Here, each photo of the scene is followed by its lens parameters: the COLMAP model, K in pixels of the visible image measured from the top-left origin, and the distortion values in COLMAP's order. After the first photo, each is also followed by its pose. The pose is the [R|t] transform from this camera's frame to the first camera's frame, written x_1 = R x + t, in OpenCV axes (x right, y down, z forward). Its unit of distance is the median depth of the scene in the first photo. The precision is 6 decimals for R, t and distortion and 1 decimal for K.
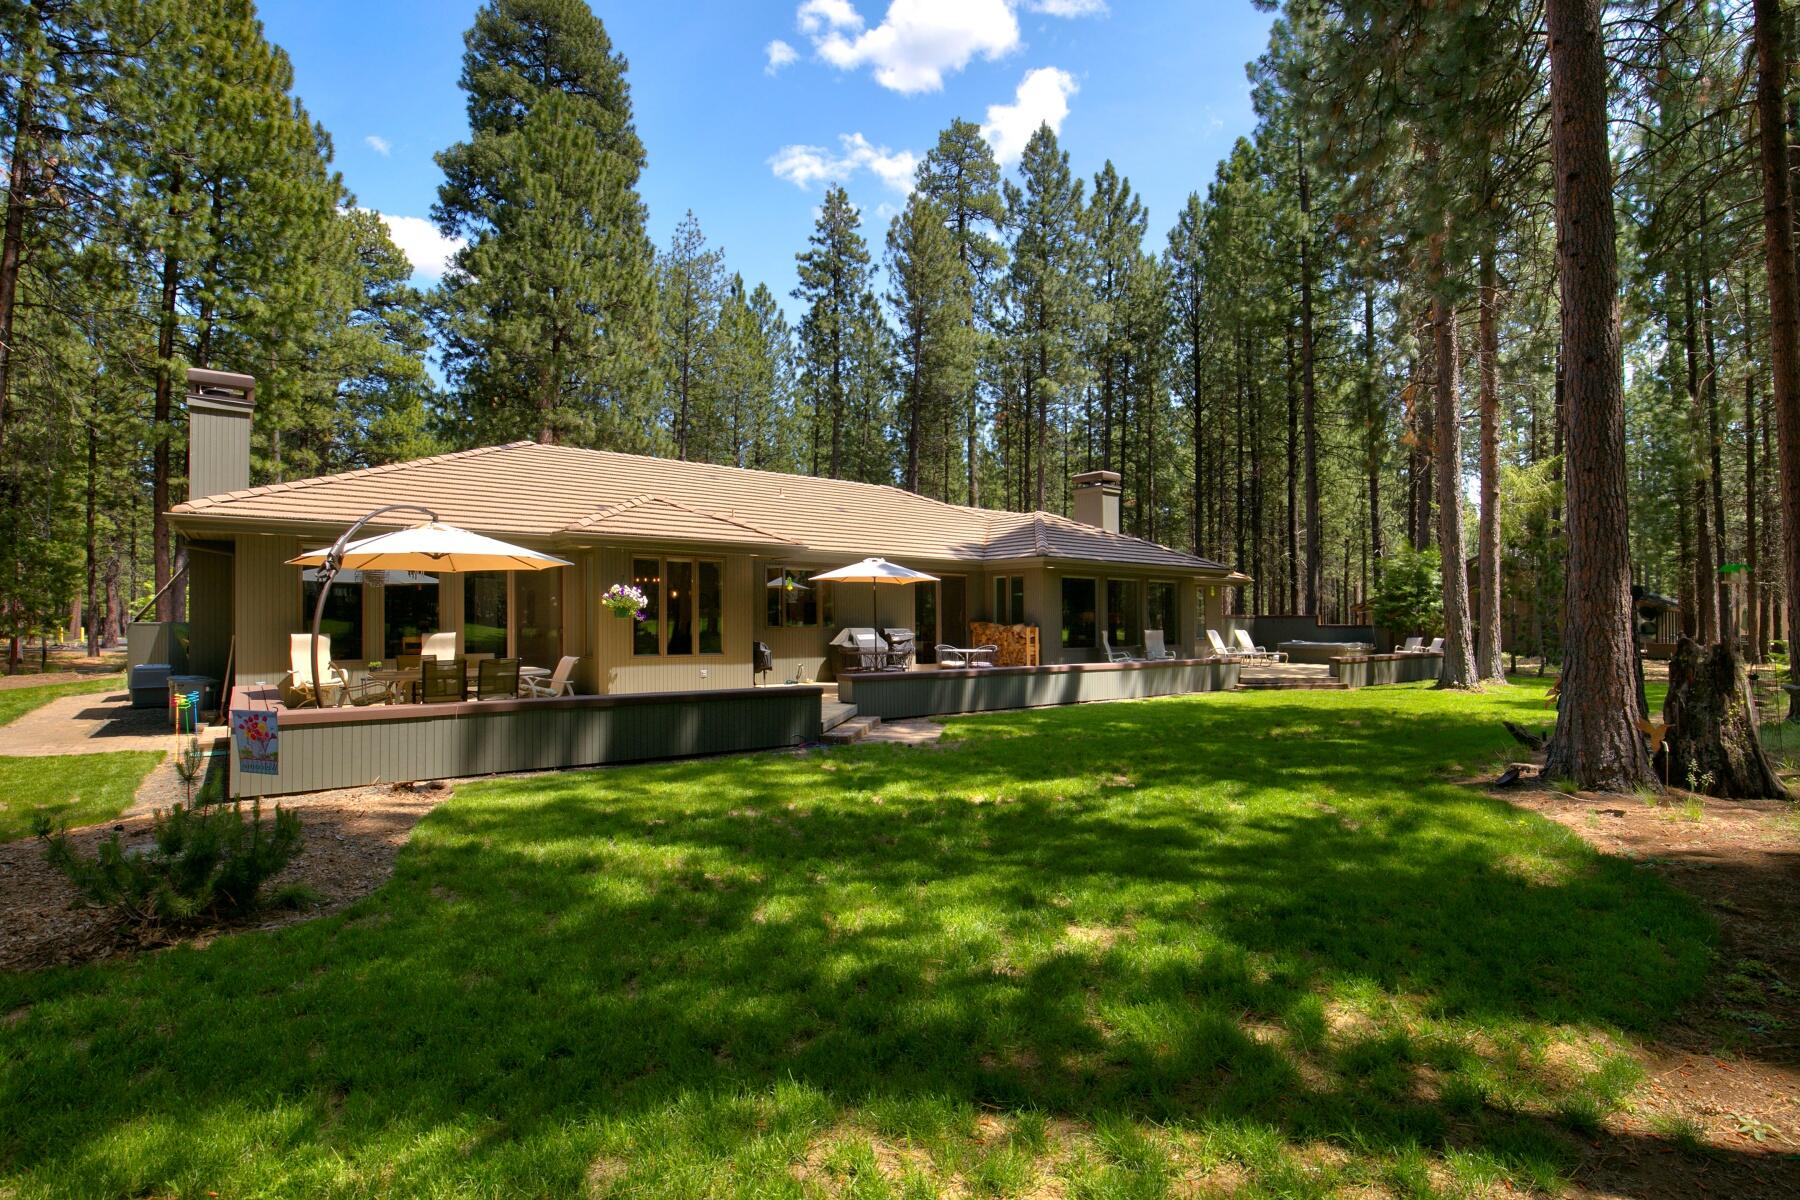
lens RADIAL K [[827.9, 0, 897.3], [0, 827.9, 613.1], [0, 0, 1]] dist [-0.025777, 0.006103]
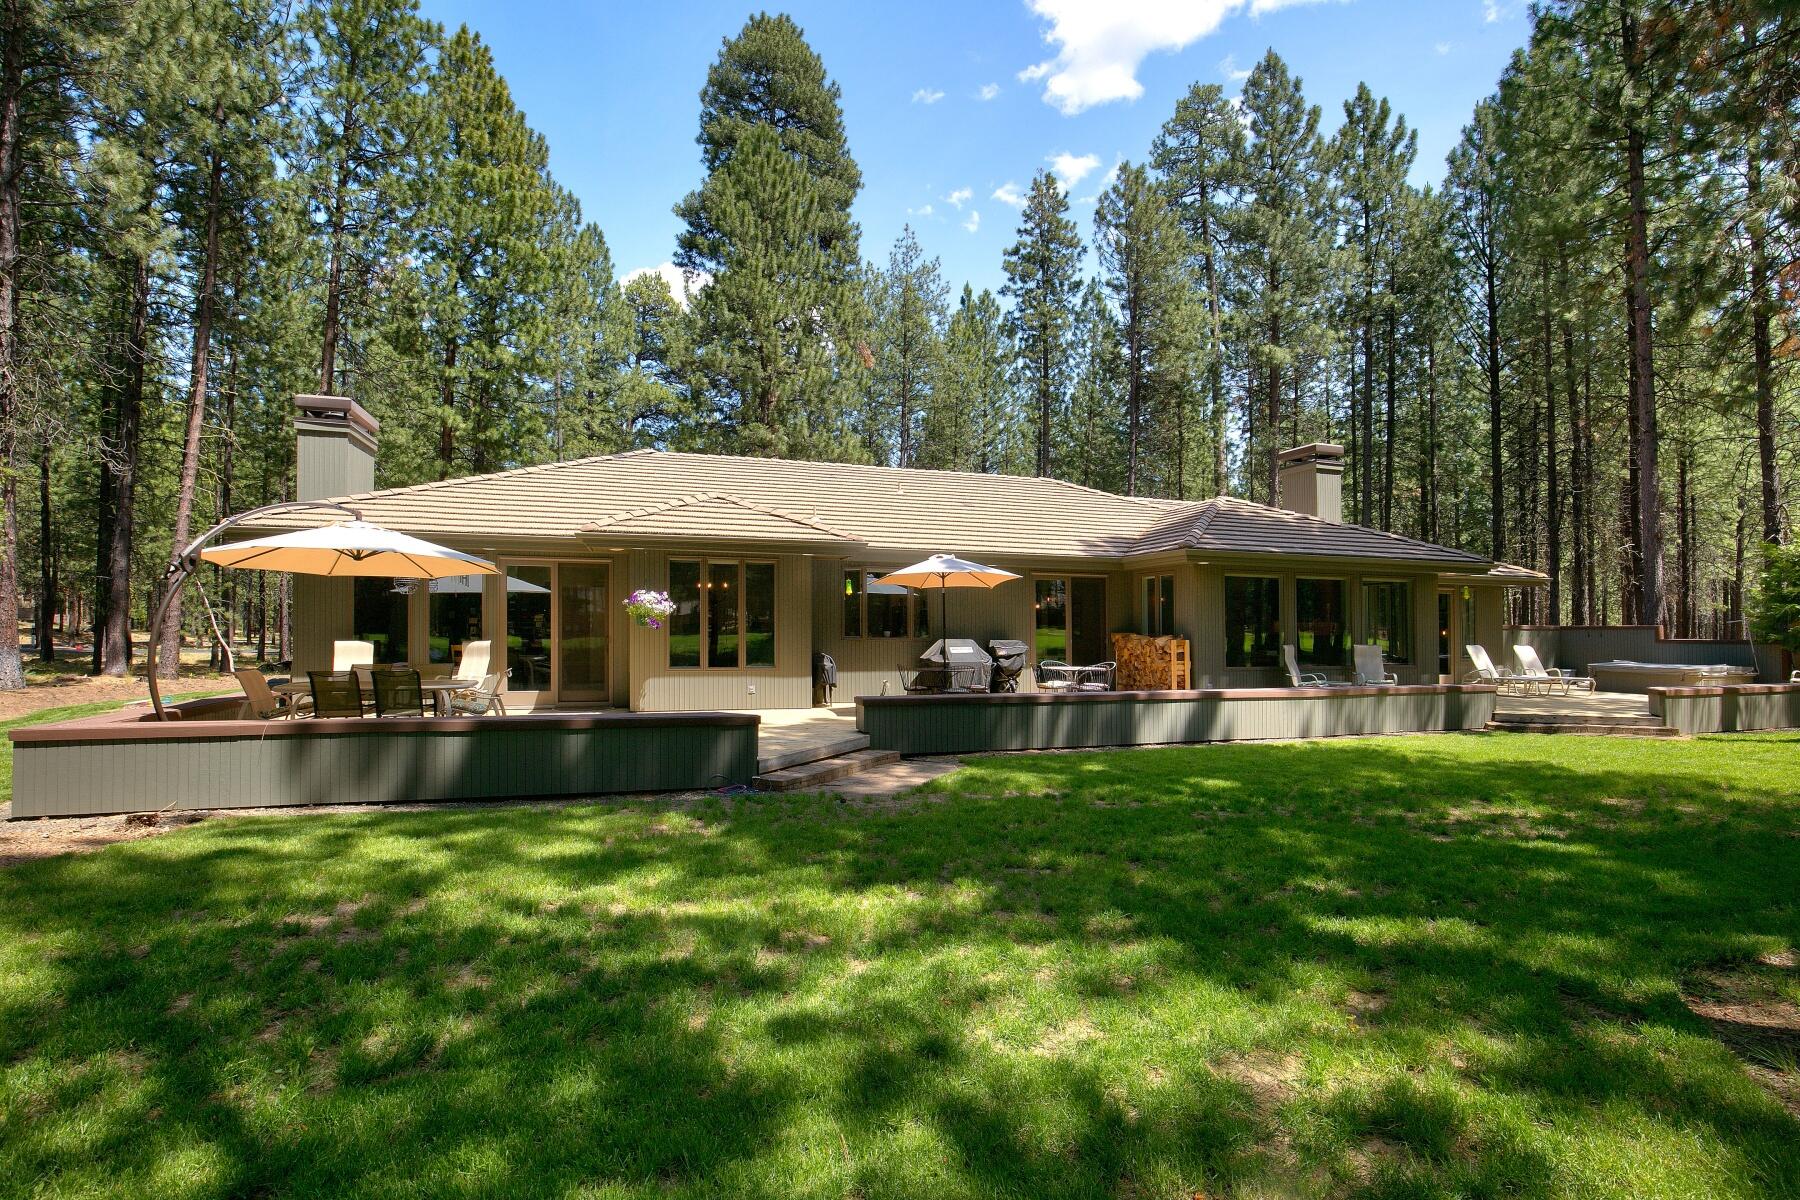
lens RADIAL K [[813.4, 0, 896.1], [0, 813.4, 614.6], [0, 0, 1]] dist [-0.028514, 0.005080]
pose [[0.944777, -0.003387, -0.327696, 0.074900], [-0.000945, 0.999914, -0.013057, 0.001560], [0.327712, 0.012646, 0.944693, 0.085390]]
